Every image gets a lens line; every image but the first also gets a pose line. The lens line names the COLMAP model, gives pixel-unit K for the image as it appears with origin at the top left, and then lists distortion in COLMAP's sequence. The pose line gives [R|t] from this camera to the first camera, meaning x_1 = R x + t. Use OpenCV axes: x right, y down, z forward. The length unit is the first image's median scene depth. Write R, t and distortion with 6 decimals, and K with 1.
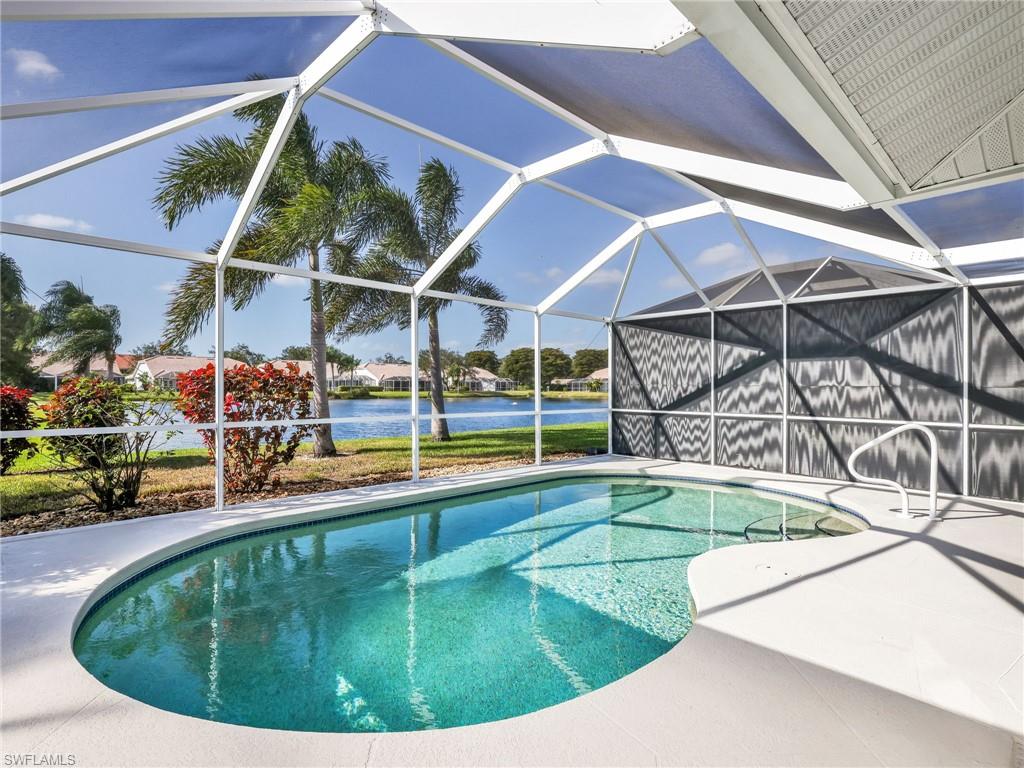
lens RADIAL K [[538.1, 0, 509.9], [0, 538.1, 385.1], [0, 0, 1]] dist [-0.000551, 0.000429]
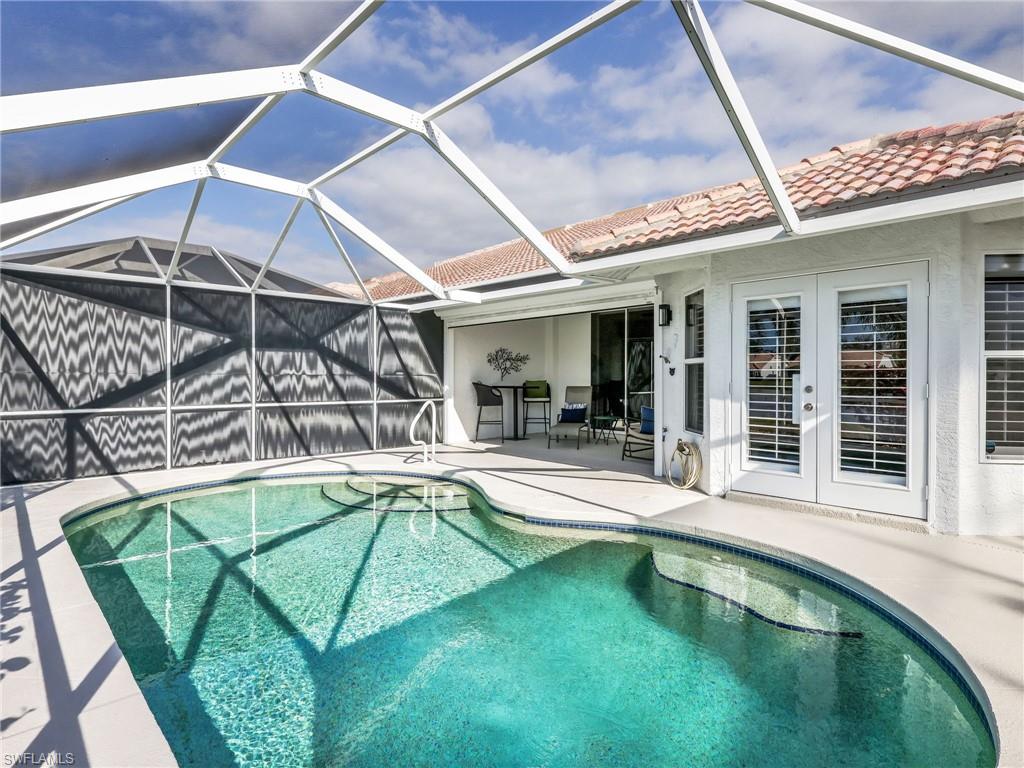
lens RADIAL K [[538.1, 0, 509.9], [0, 538.1, 385.1], [0, 0, 1]] dist [-0.000551, 0.000429]
pose [[0.013802, -0.018601, 0.999732, -0.465611], [-0.004163, 0.999817, 0.018660, 0.000679], [-0.999896, -0.004420, 0.013722, 0.482433]]
